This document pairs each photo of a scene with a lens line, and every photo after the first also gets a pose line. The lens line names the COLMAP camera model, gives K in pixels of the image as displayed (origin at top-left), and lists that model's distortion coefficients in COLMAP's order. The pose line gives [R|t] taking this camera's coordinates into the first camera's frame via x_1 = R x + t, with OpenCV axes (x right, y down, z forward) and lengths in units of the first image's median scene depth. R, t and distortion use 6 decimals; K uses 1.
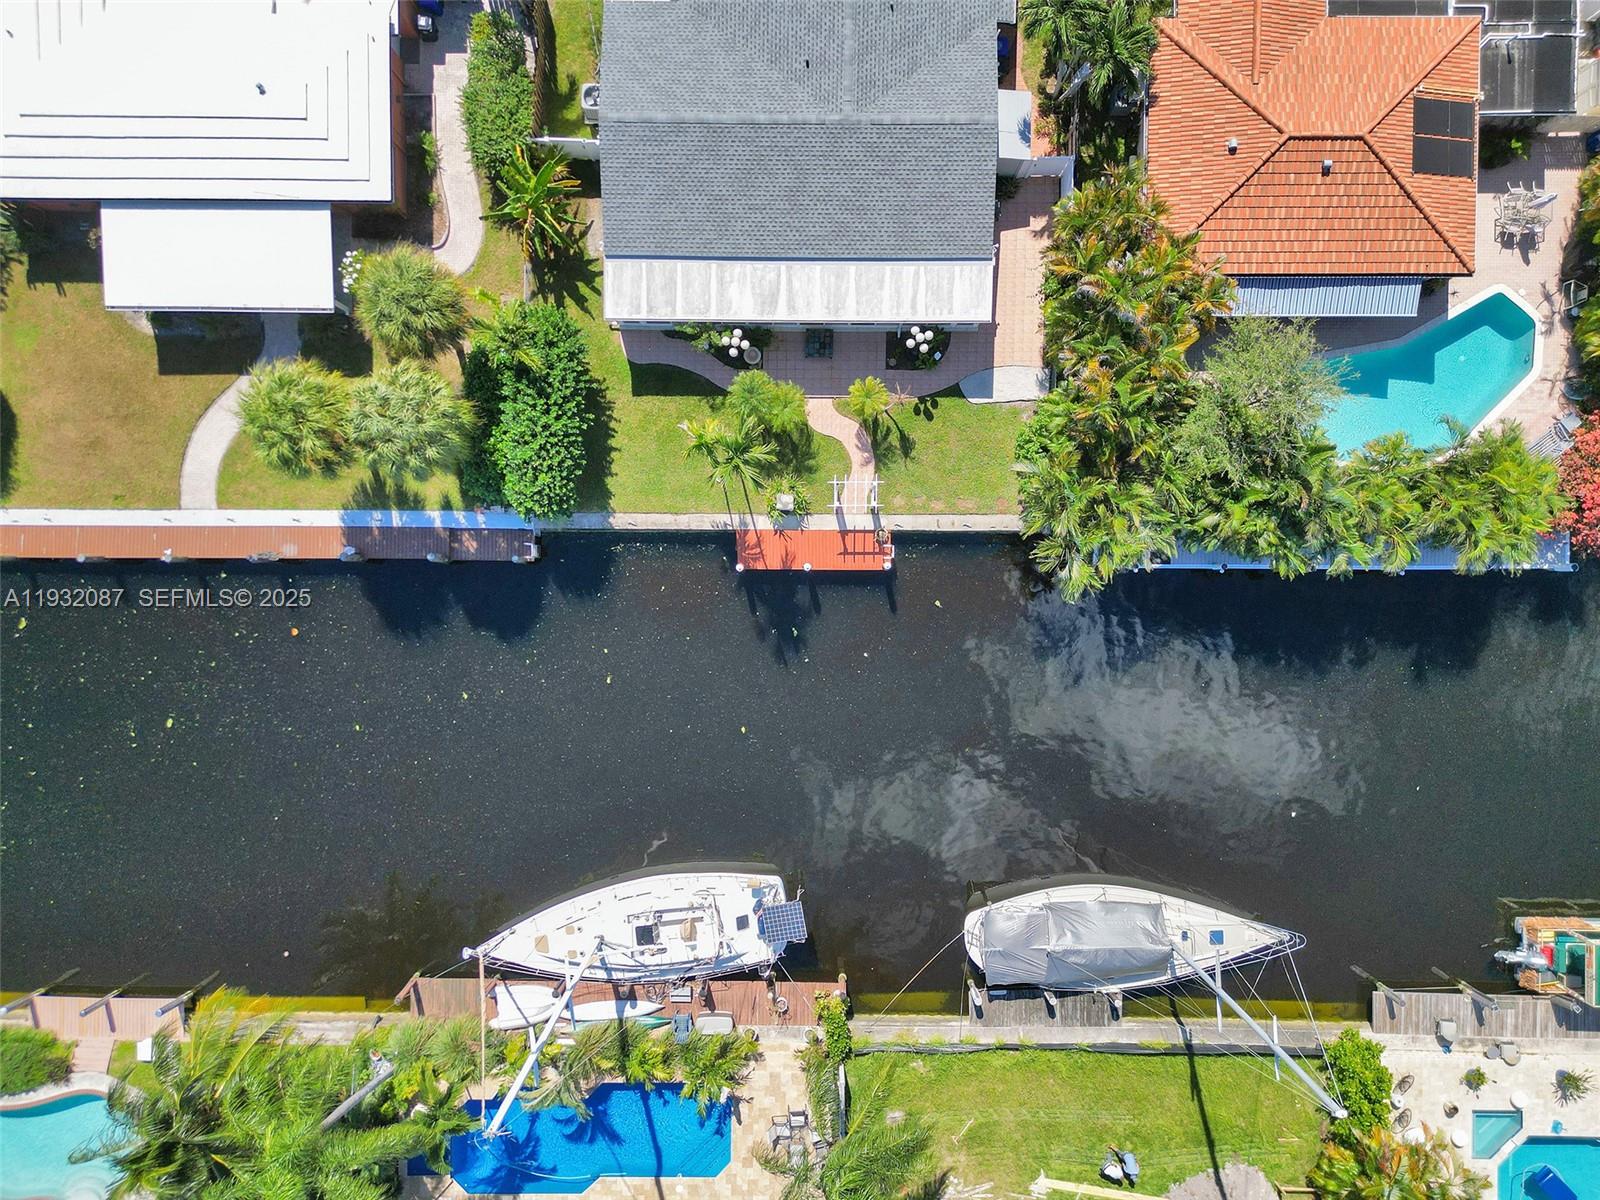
lens RADIAL K [[1124.7, 0, 800.0], [0, 1124.7, 600.0], [0, 0, 1]] dist [0.095663, -0.084769]
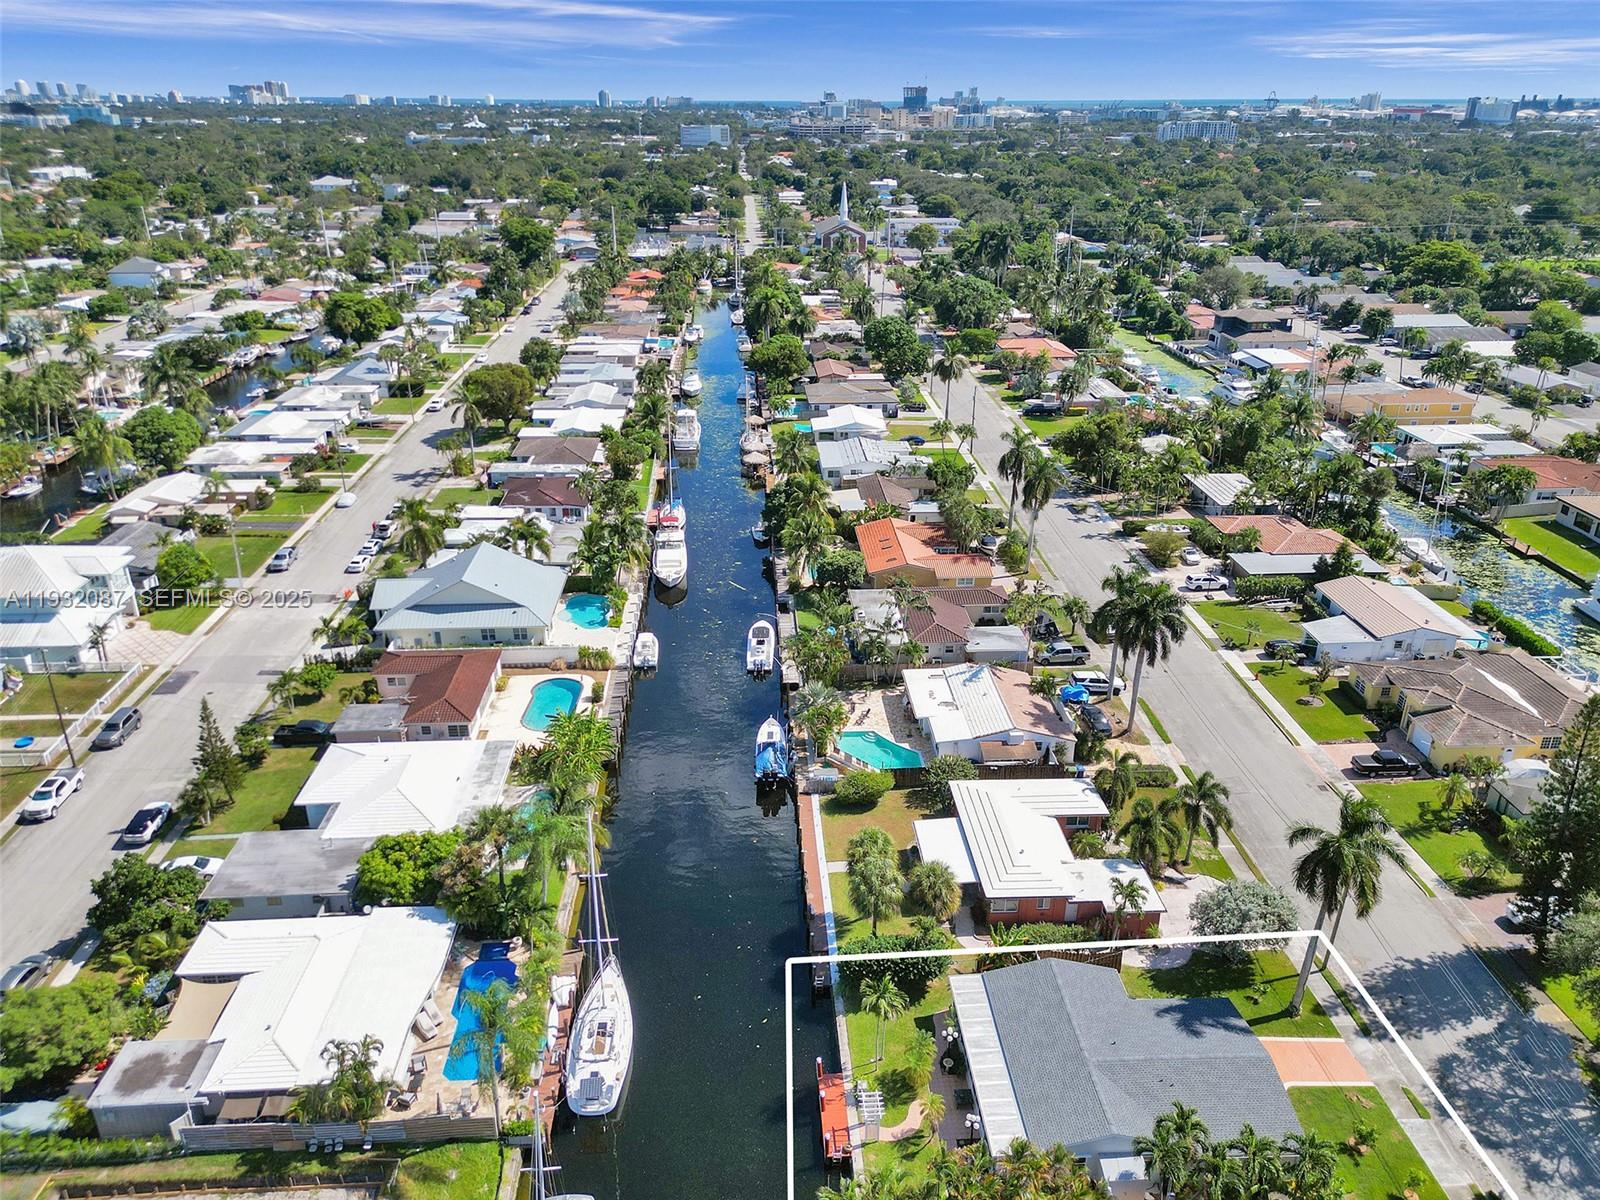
lens RADIAL K [[1145.0, 0, 800.0], [0, 1145.0, 600.0], [0, 0, 1]] dist [0.096892, -0.099699]
pose [[0.056906, 0.398732, -0.915300, 1.209113], [-0.998240, 0.007394, -0.058841, 0.091543], [-0.016694, 0.917038, 0.398451, -0.279204]]
